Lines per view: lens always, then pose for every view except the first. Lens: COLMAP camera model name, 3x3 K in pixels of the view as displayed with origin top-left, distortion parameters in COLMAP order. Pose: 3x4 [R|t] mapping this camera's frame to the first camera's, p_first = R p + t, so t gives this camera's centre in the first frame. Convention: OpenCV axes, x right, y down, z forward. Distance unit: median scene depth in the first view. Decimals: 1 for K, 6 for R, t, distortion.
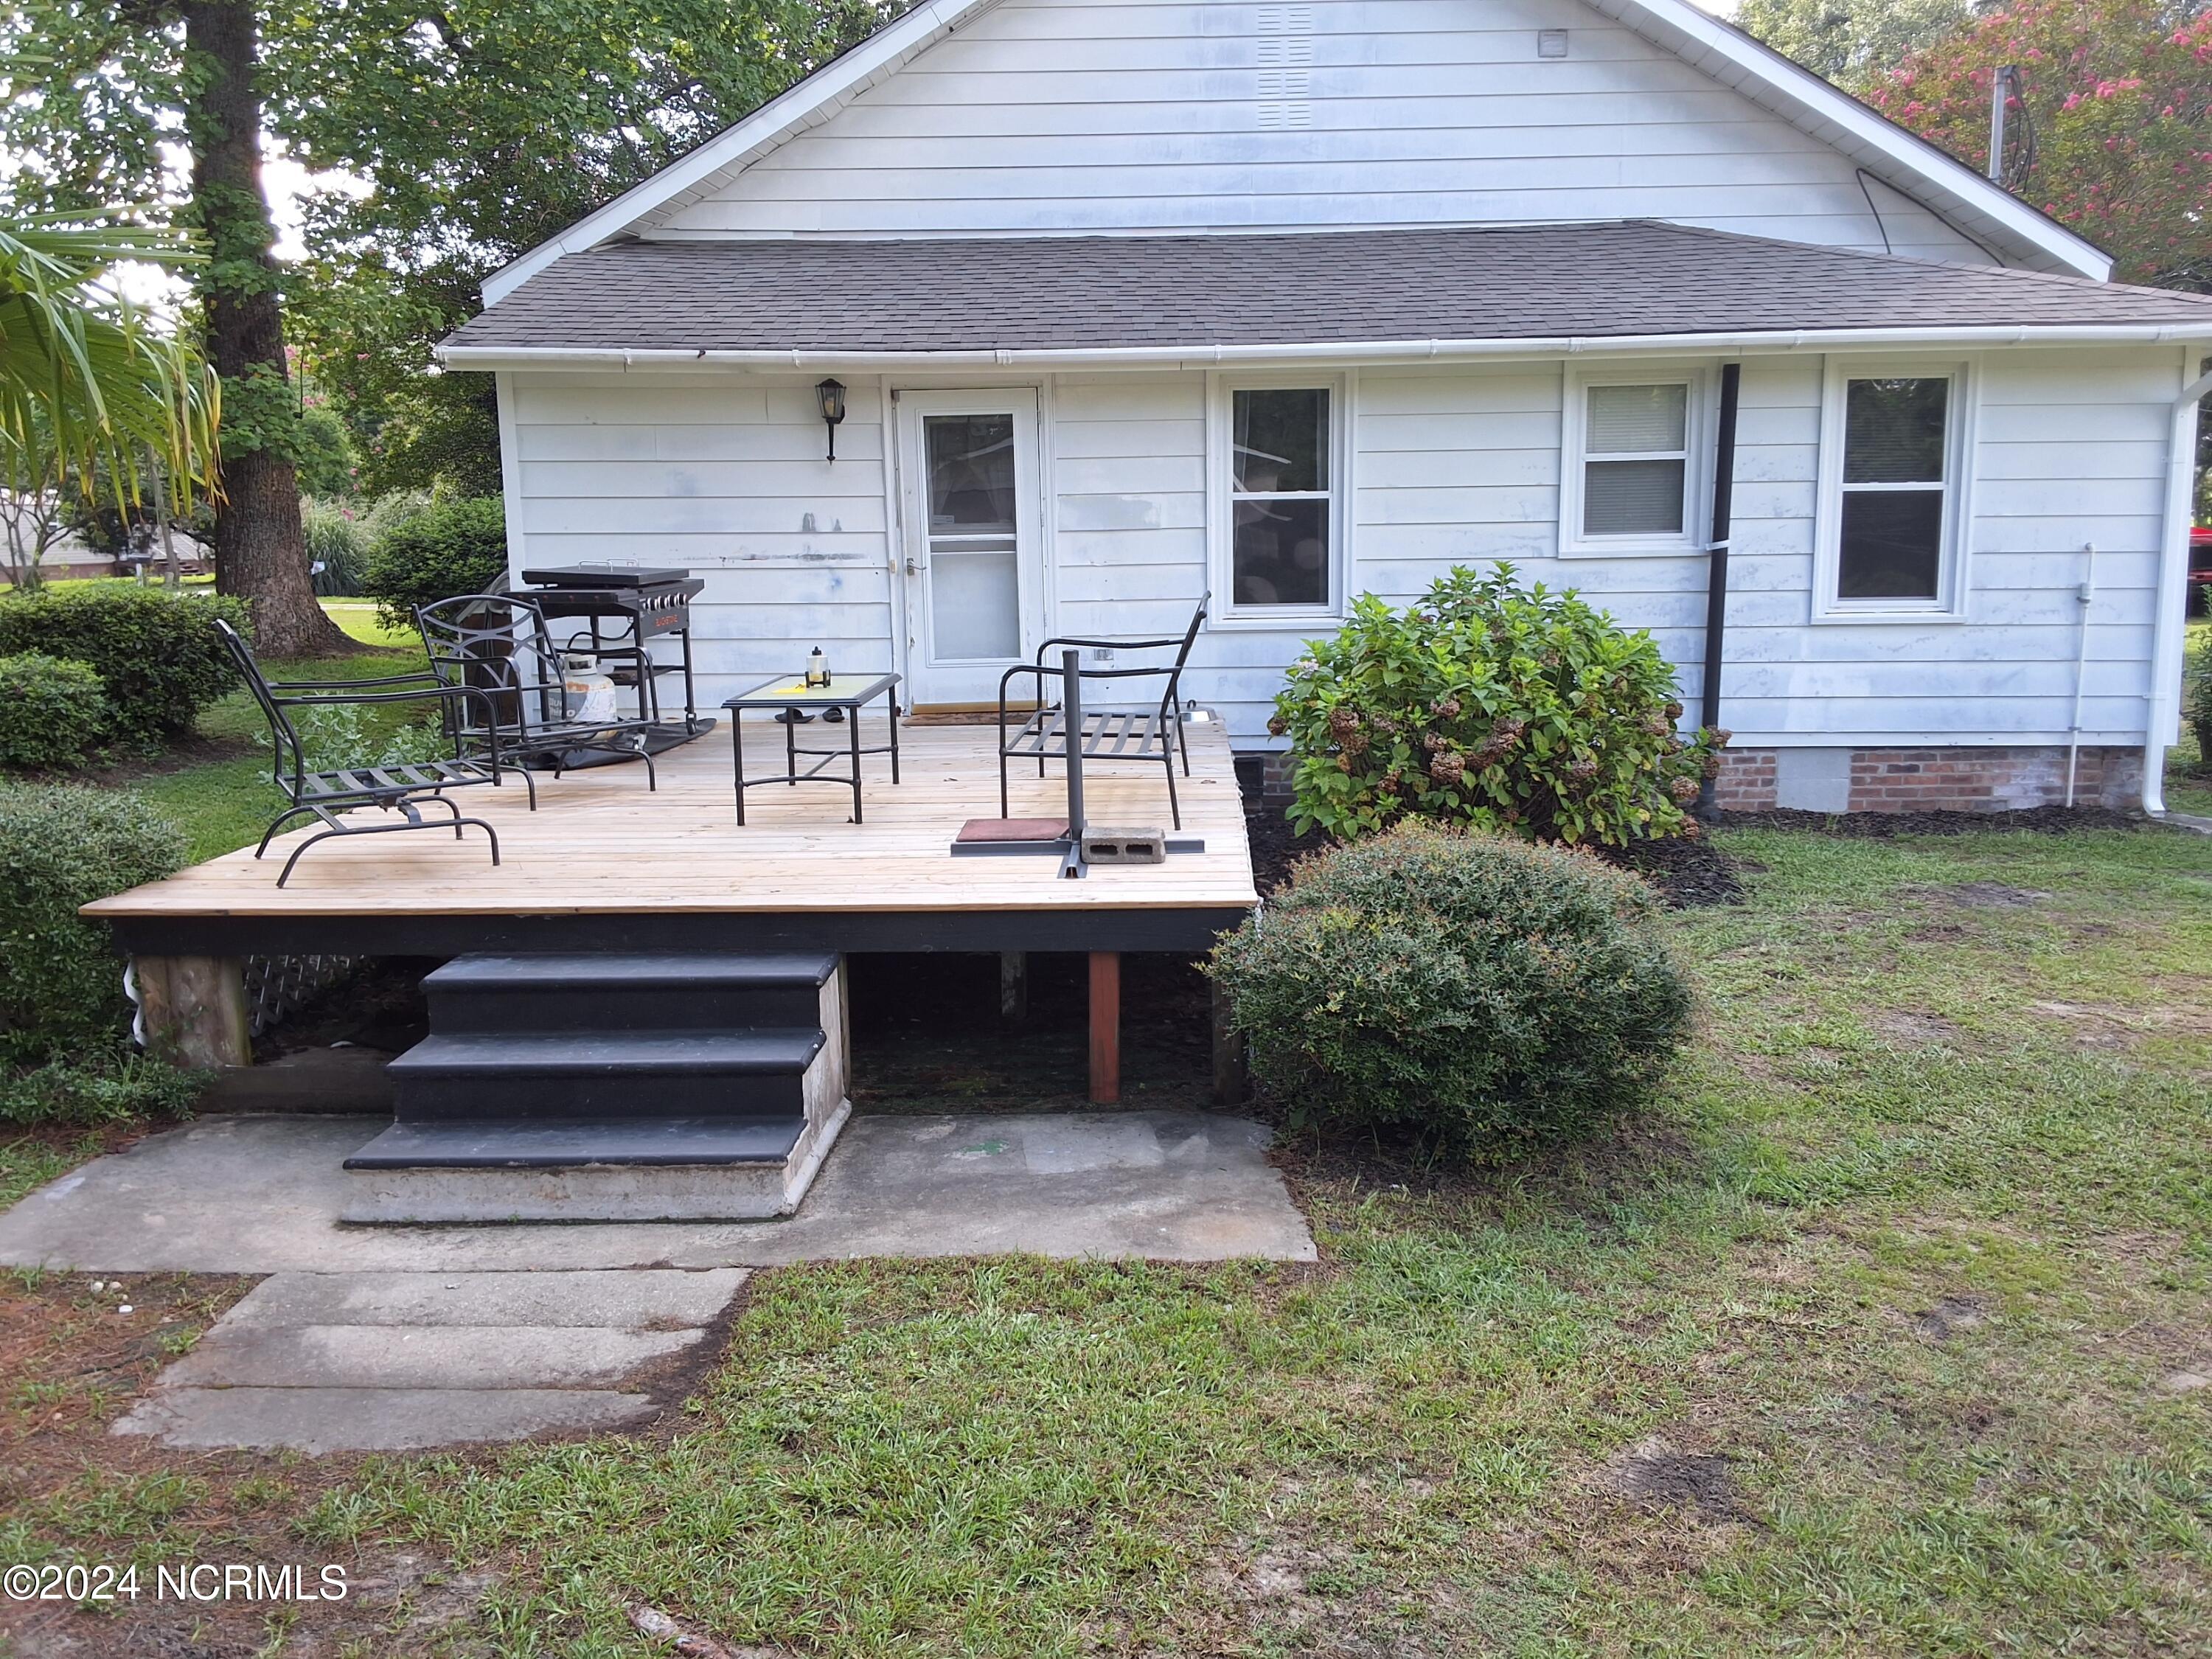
lens RADIAL K [[1804.3, 0, 1119.5], [0, 1804.3, 773.2], [0, 0, 1]] dist [0.136147, -0.210761]
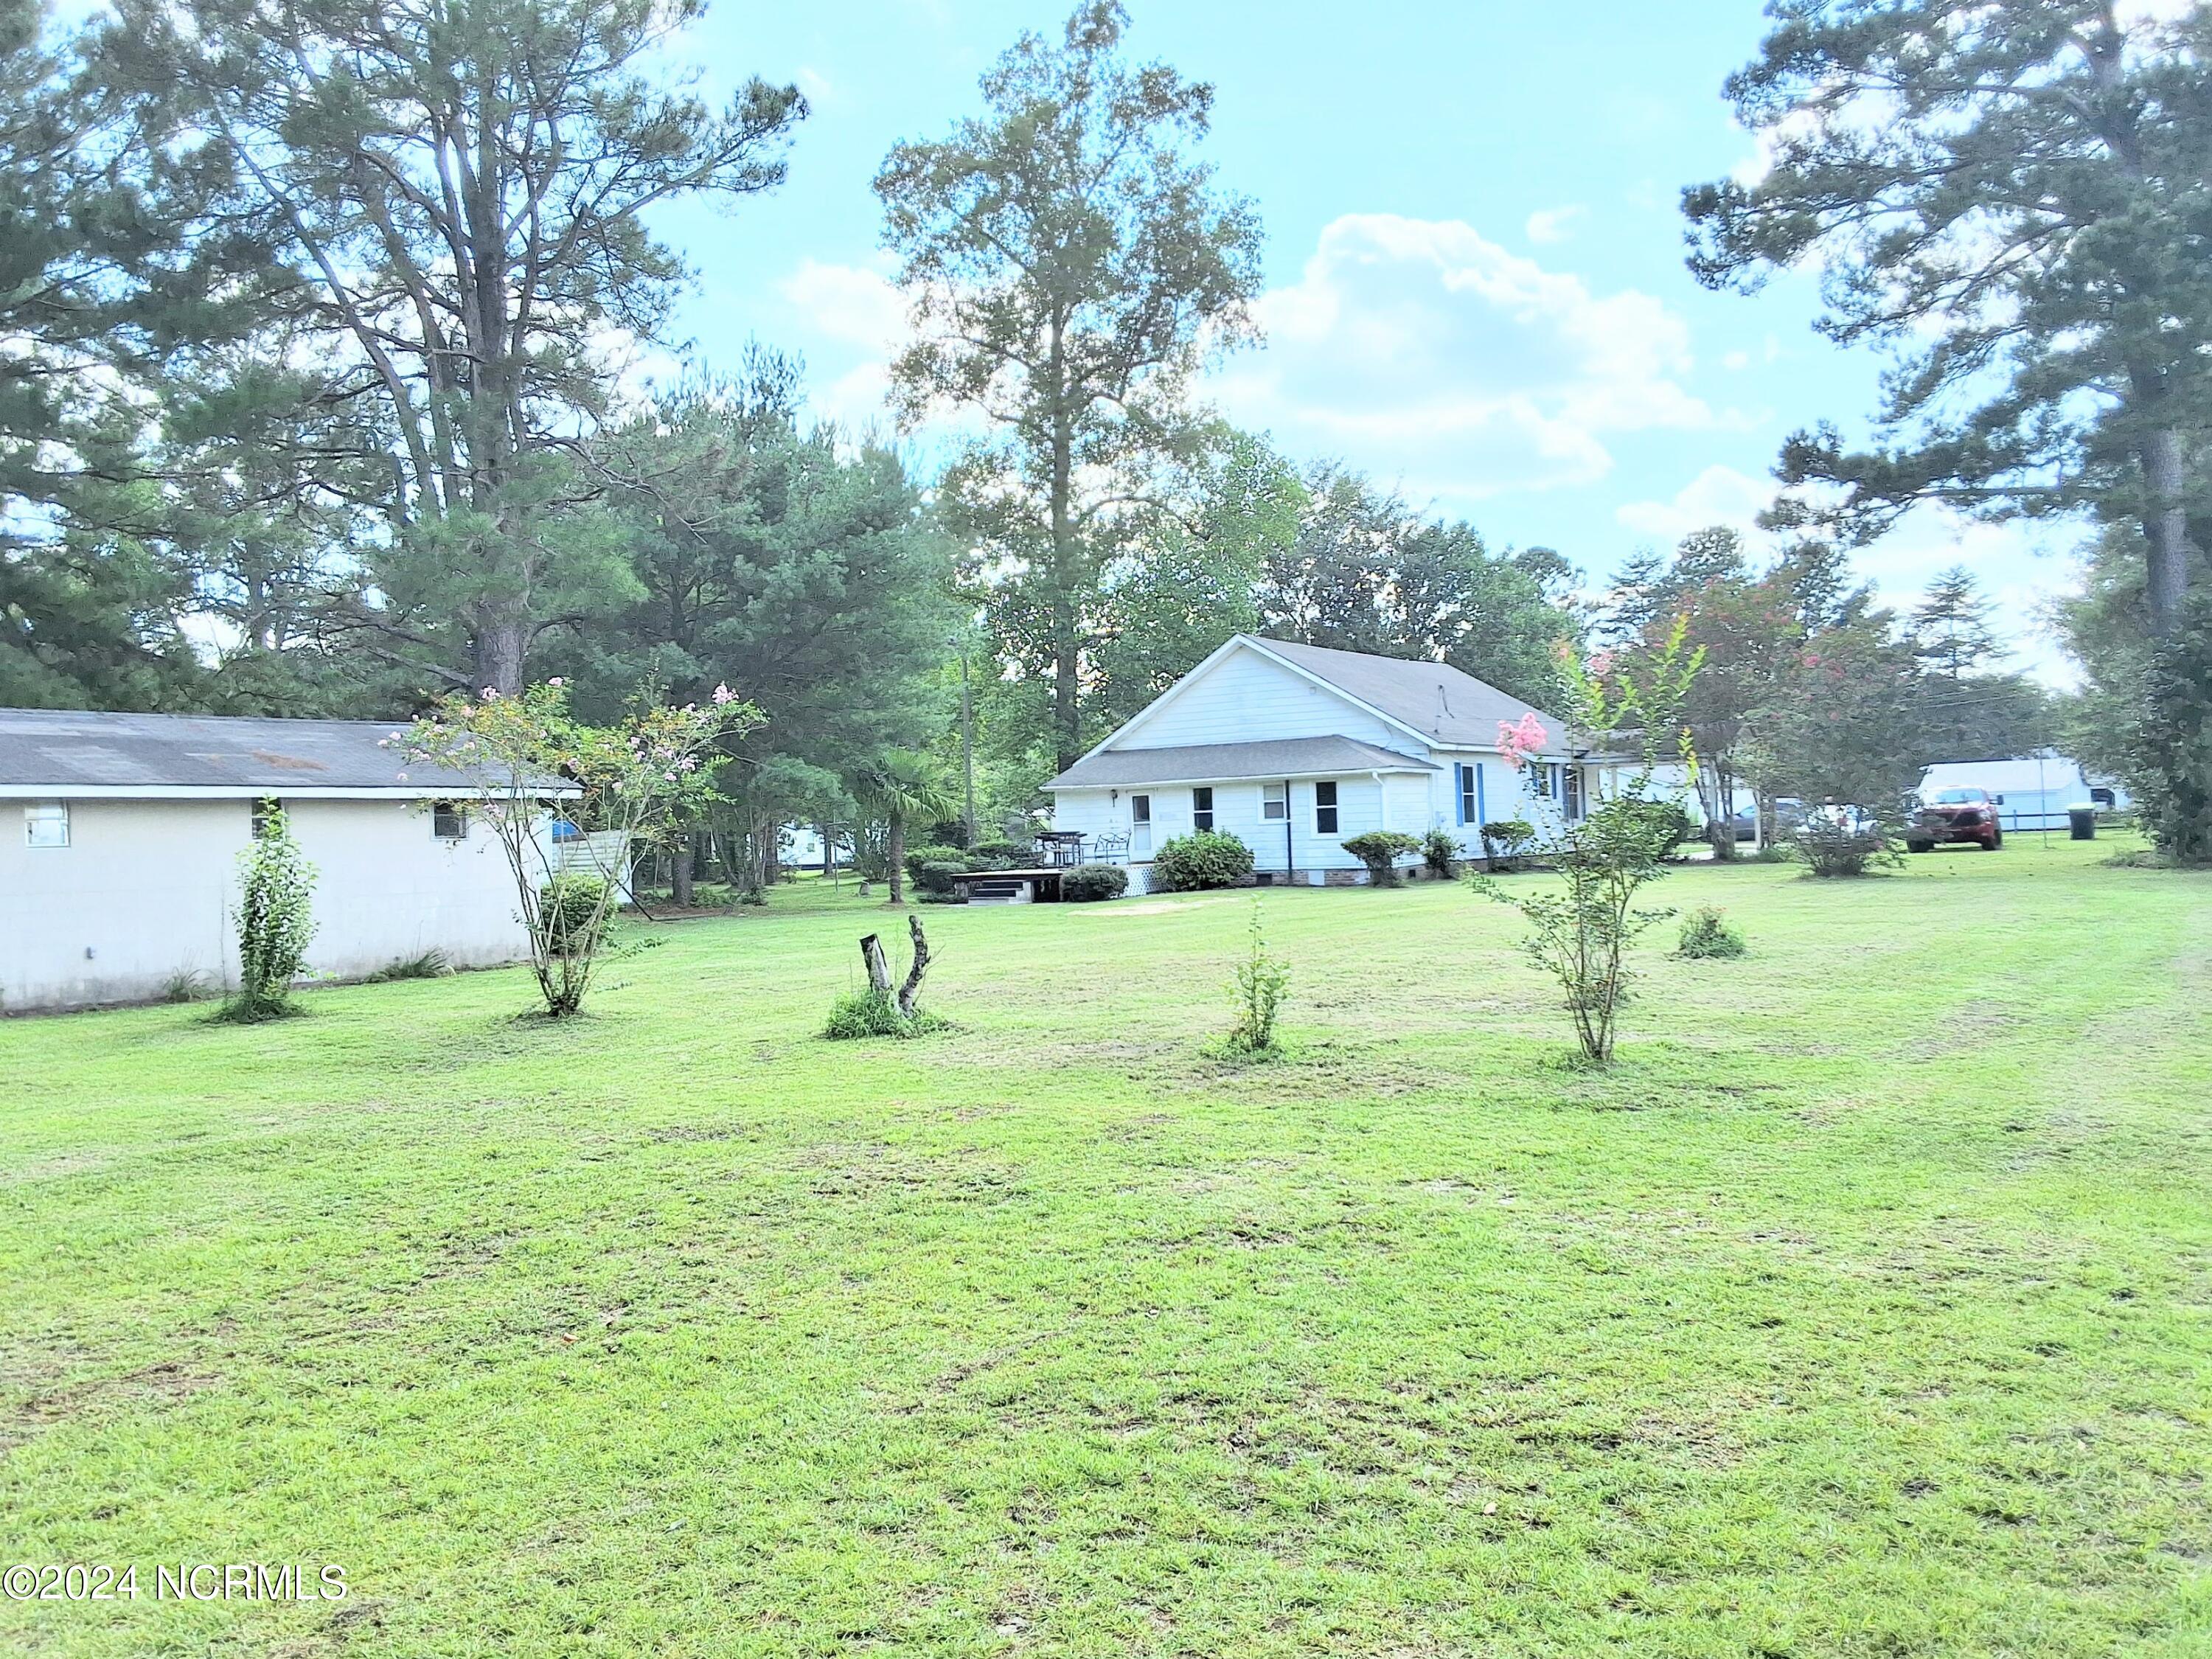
lens RADIAL K [[1804.3, 0, 1125.9], [0, 1804.3, 746.8], [0, 0, 1]] dist [0.136147, -0.210761]
pose [[0.852215, -0.042780, -0.521439, 2.220278], [-0.049871, 0.985471, -0.162356, 0.411605], [0.520809, 0.164367, 0.837700, -2.783606]]
